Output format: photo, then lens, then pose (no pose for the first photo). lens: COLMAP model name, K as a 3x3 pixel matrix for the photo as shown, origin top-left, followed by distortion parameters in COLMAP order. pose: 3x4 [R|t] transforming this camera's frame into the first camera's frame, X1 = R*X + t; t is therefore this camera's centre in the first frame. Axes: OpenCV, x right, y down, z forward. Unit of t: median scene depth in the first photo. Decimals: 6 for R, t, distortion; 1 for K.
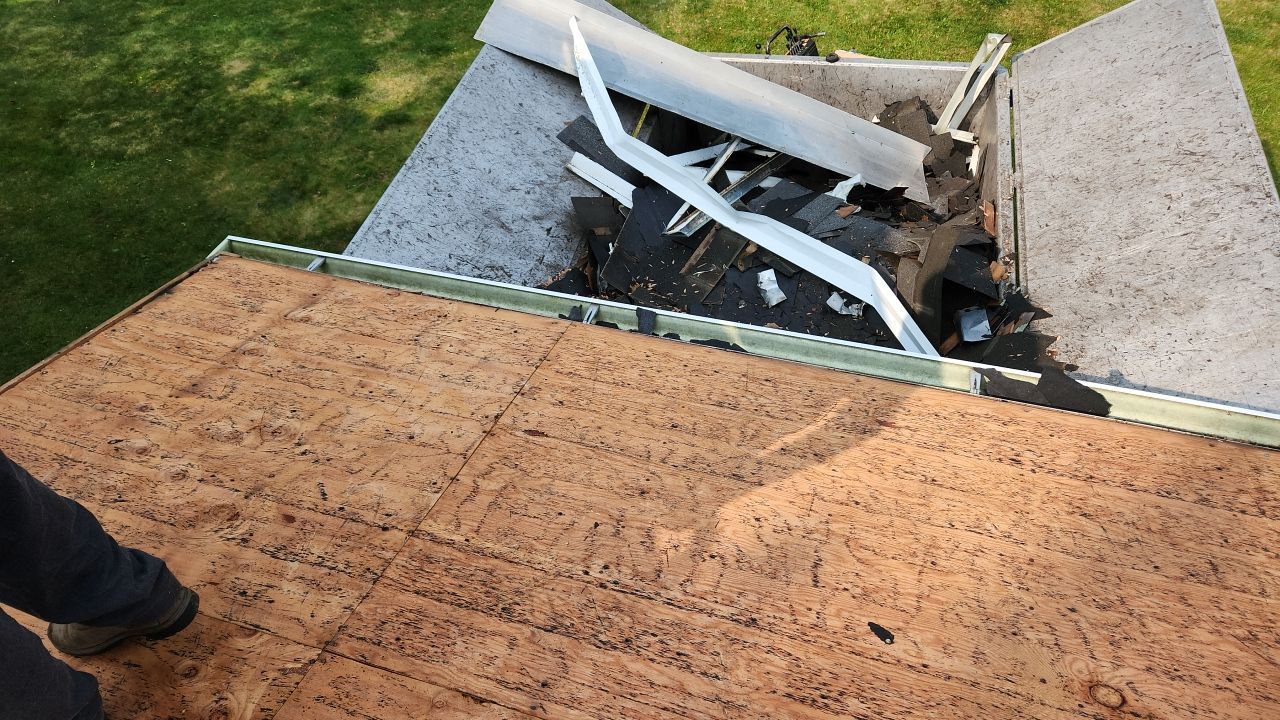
lens RADIAL K [[856.5, 0, 640.0], [0, 856.5, 360.0], [0, 0, 1]] dist [0.073797, -0.066550]
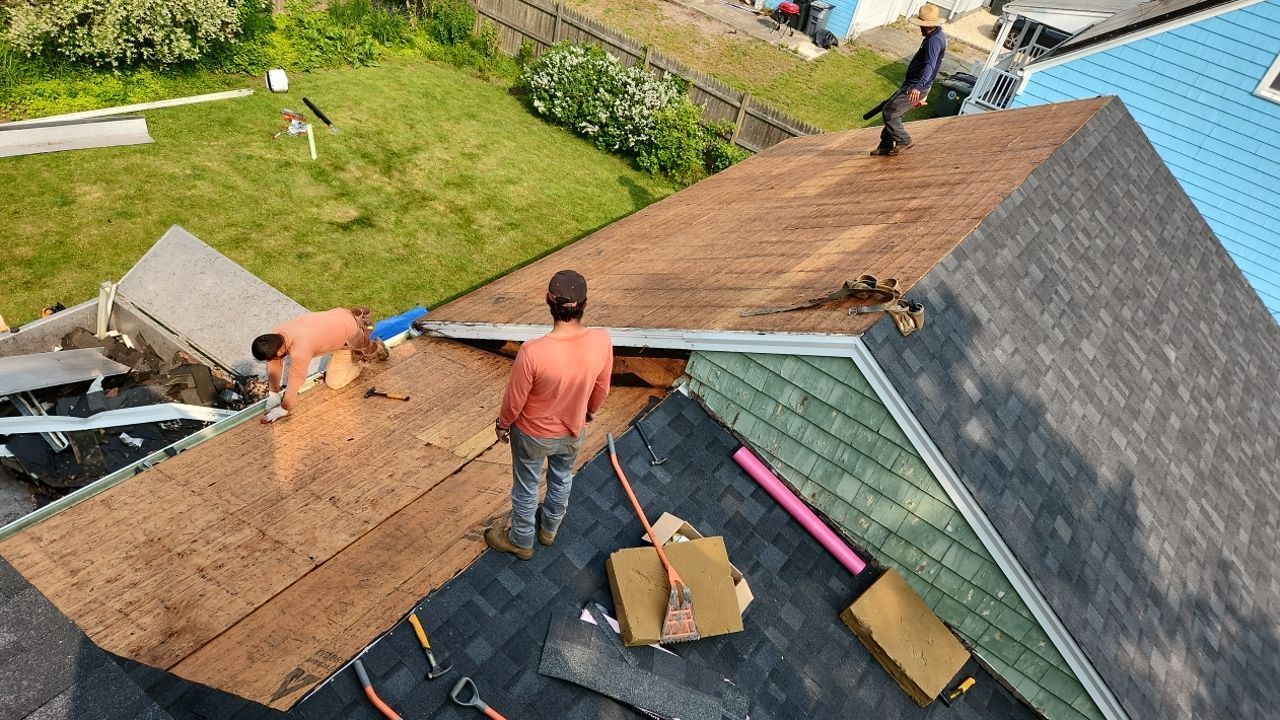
lens RADIAL K [[856.5, 0, 640.0], [0, 856.5, 360.0], [0, 0, 1]] dist [0.073797, -0.066550]
pose [[0.290384, -0.467631, 0.834865, -0.985321], [0.538761, 0.800933, 0.261233, -0.116055], [-0.790831, 0.373935, 0.484519, -0.833905]]
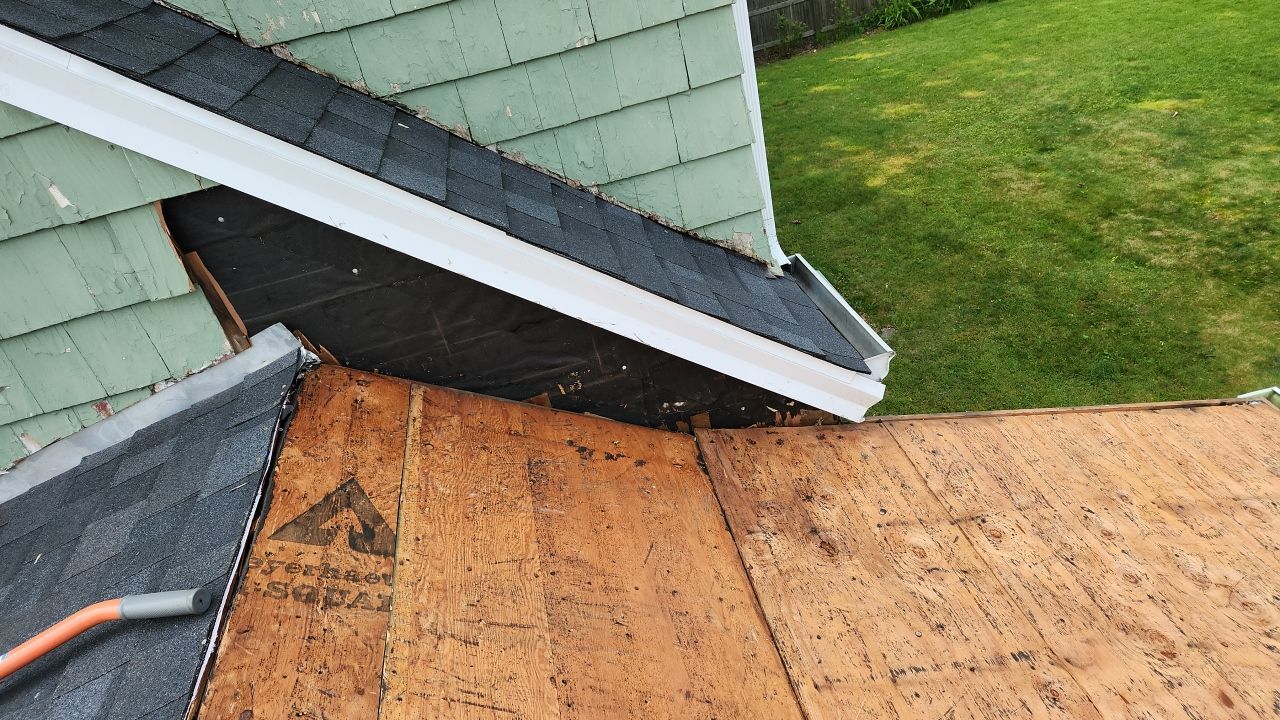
lens RADIAL K [[856.5, 0, 640.0], [0, 856.5, 360.0], [0, 0, 1]] dist [0.073797, -0.066550]
pose [[0.469770, 0.449187, -0.759965, -0.125451], [-0.537815, 0.828292, 0.157124, 0.058908], [0.700051, 0.334908, 0.630686, -0.066553]]
